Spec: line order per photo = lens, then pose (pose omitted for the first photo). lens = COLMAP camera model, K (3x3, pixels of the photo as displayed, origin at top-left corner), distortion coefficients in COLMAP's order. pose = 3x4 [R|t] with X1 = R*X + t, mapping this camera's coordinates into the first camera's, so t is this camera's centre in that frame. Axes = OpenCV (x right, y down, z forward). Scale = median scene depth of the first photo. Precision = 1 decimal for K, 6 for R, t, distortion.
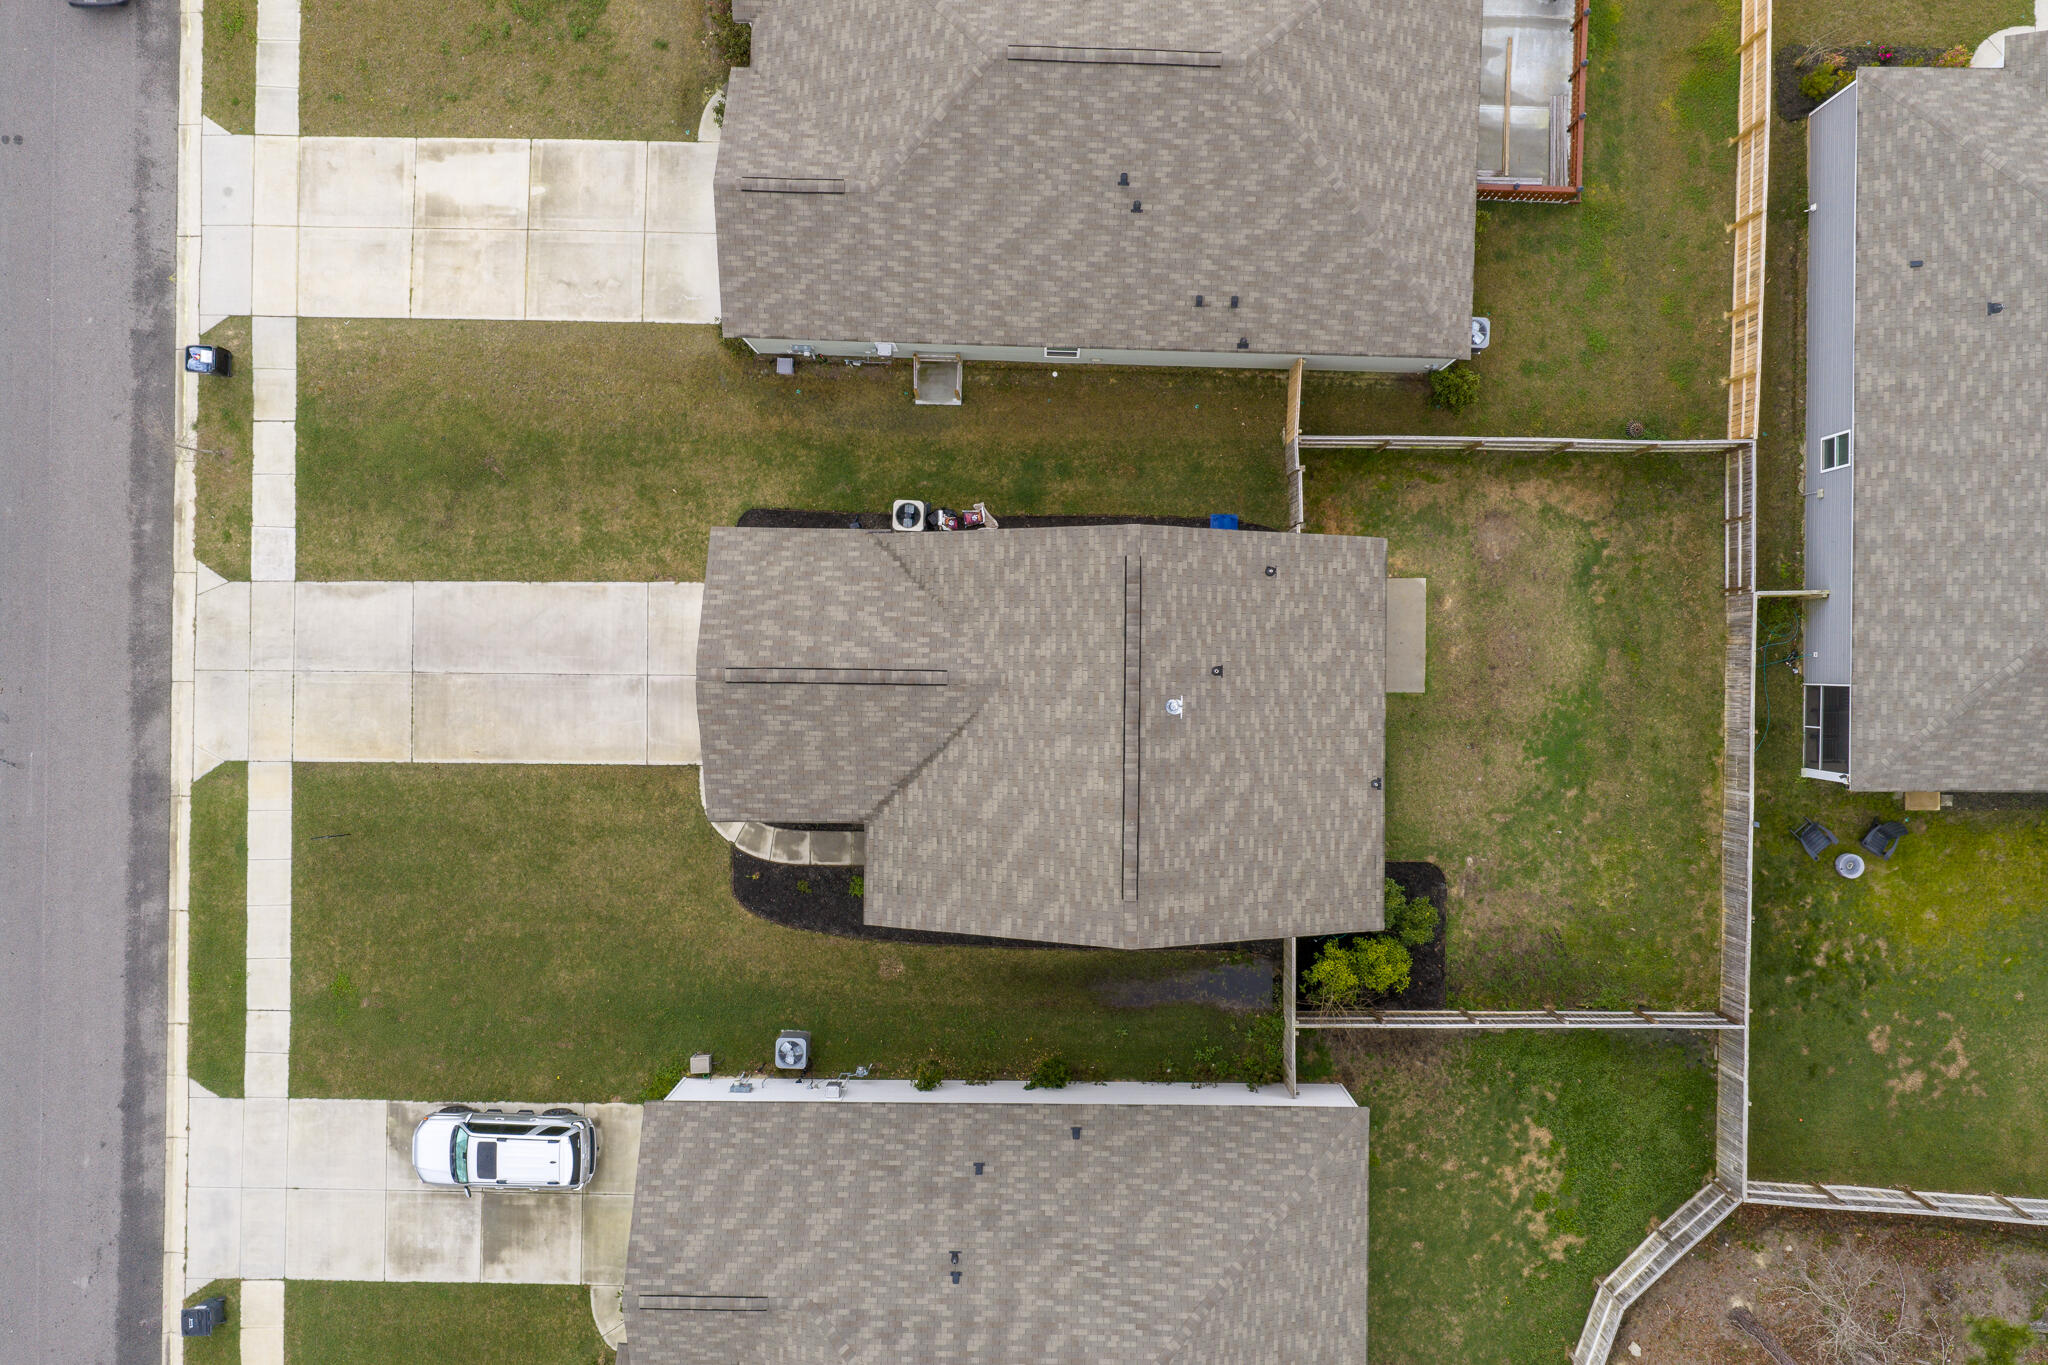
lens RADIAL K [[1707.9, 0, 1012.8], [0, 1707.9, 669.1], [0, 0, 1]] dist [0.000072, 0.089949]
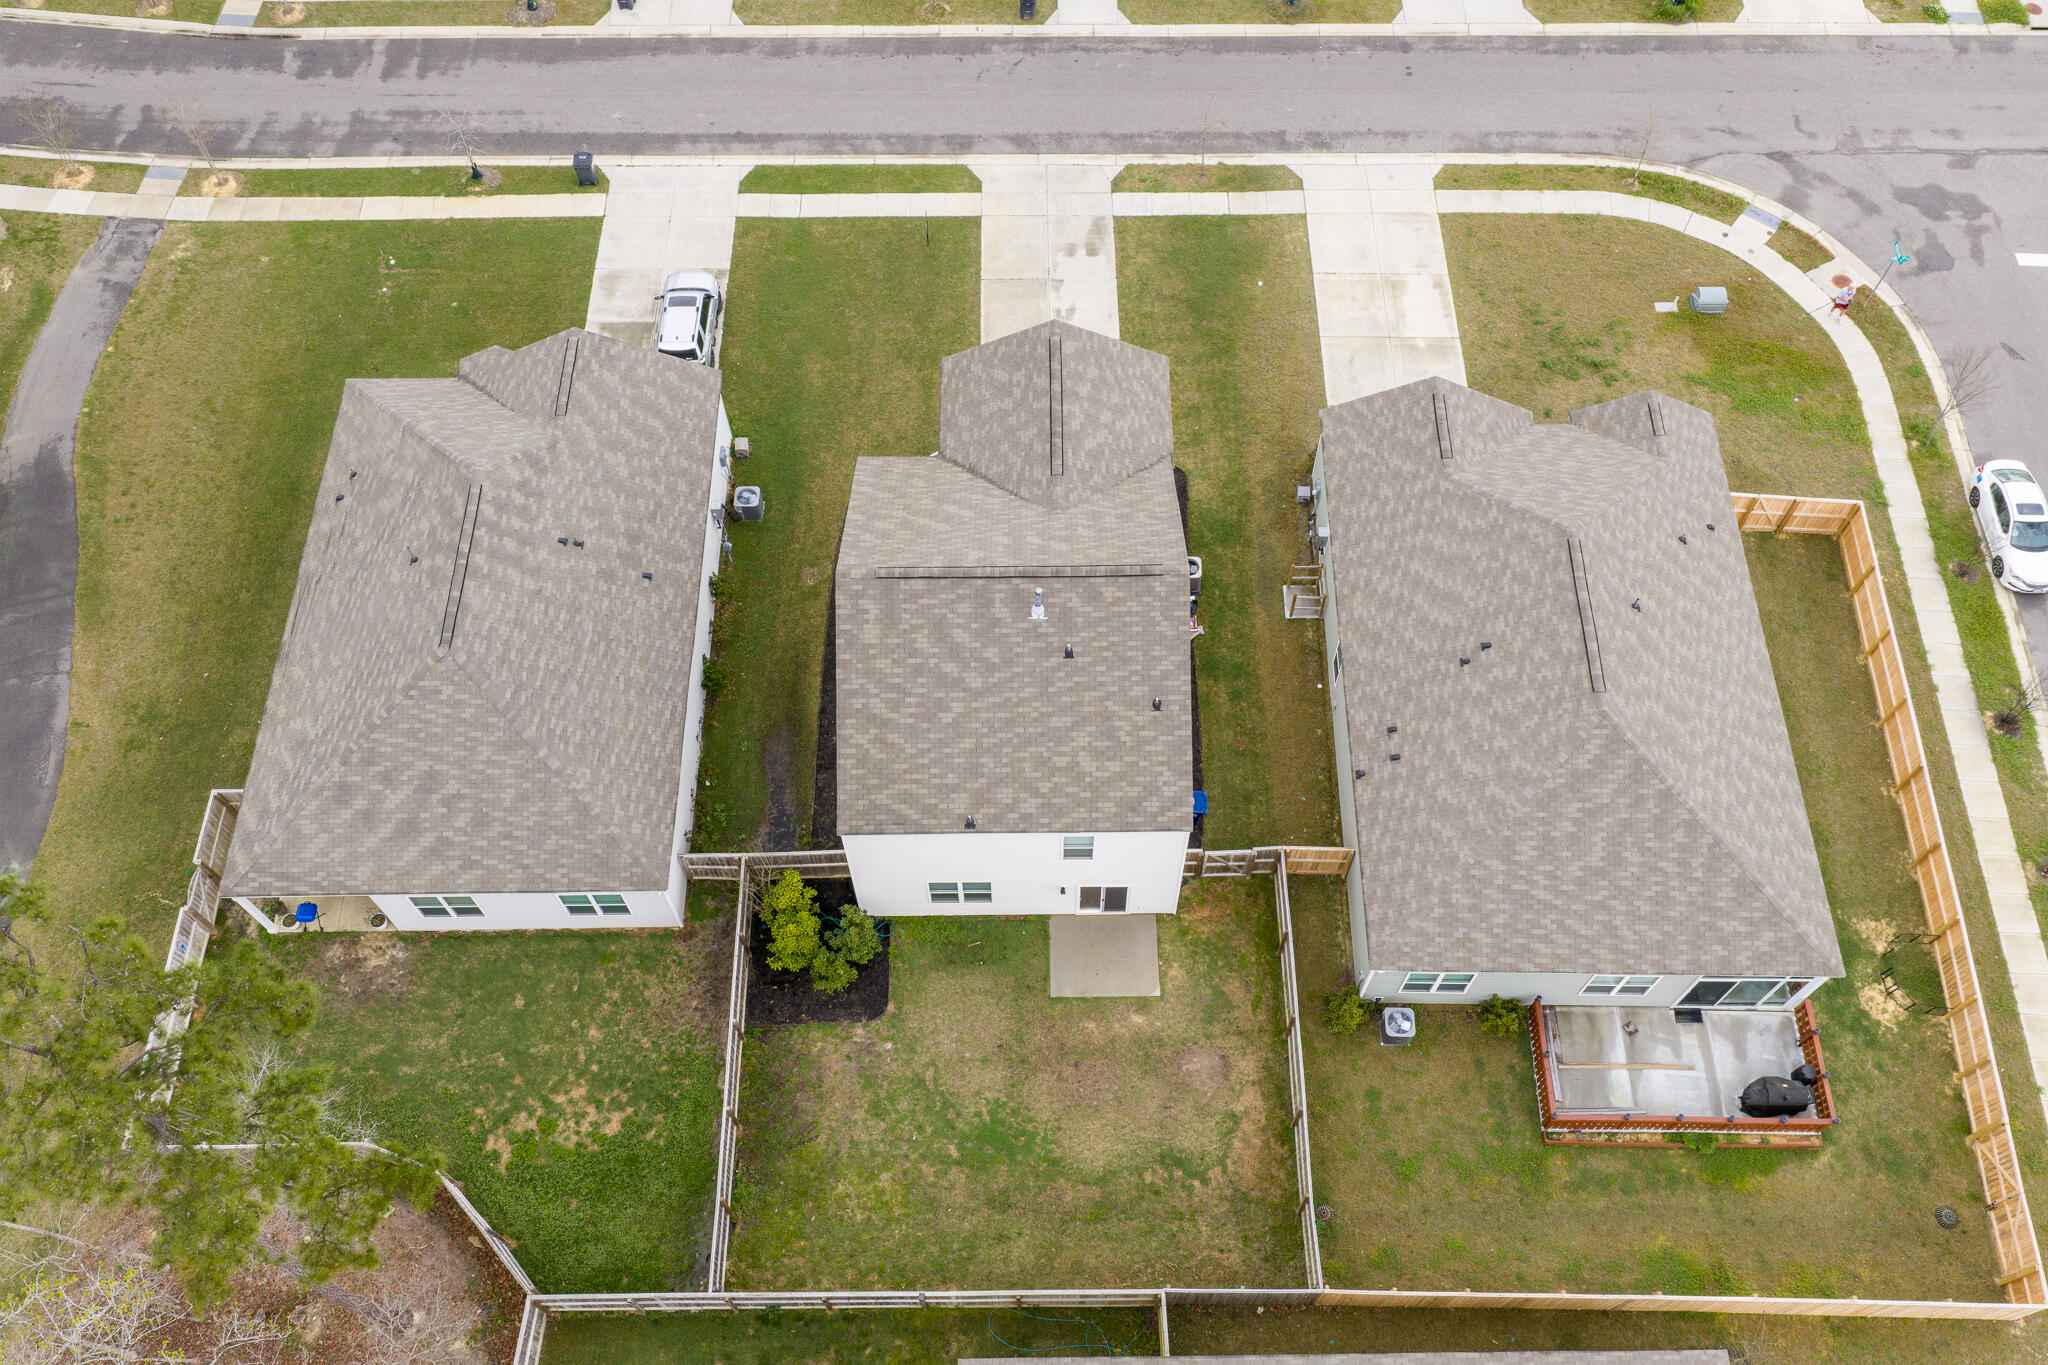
lens RADIAL K [[1707.9, 0, 1036.1], [0, 1707.9, 632.3], [0, 0, 1]] dist [0.000072, 0.089949]
pose [[0.018166, 0.864476, -0.502347, 0.568966], [-0.999831, 0.017156, -0.006634, 0.025536], [0.002884, 0.502382, 0.864641, -0.013525]]
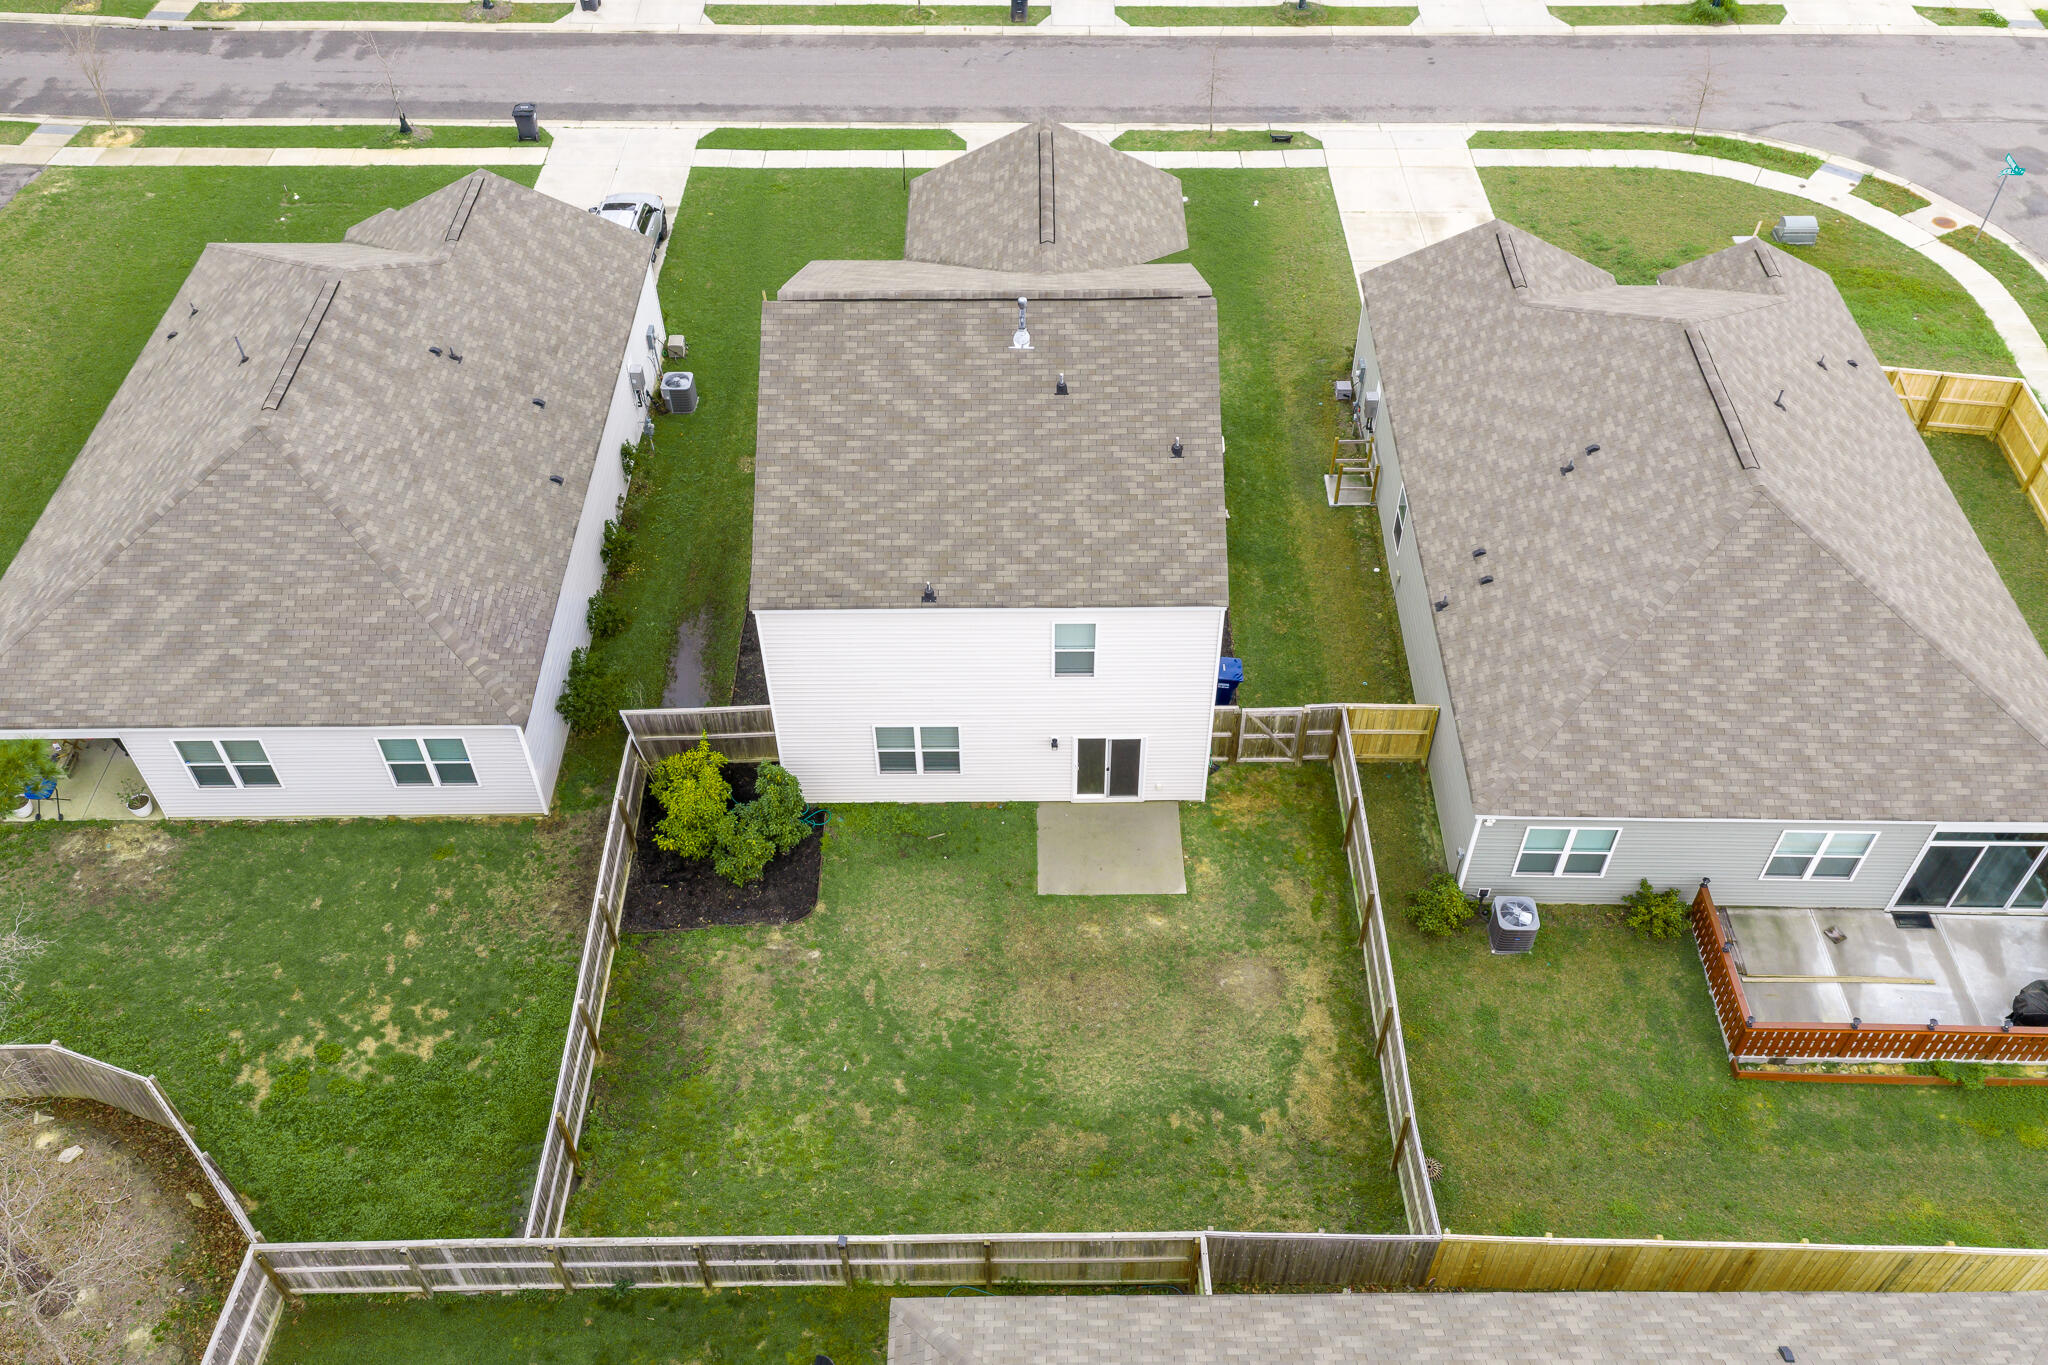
lens RADIAL K [[1707.9, 0, 1033.1], [0, 1707.9, 631.6], [0, 0, 1]] dist [0.000072, 0.089949]
pose [[0.015565, 0.716606, -0.697304, 0.687289], [-0.999877, 0.012422, -0.009553, 0.021669], [0.001816, 0.697368, 0.716711, 0.365332]]
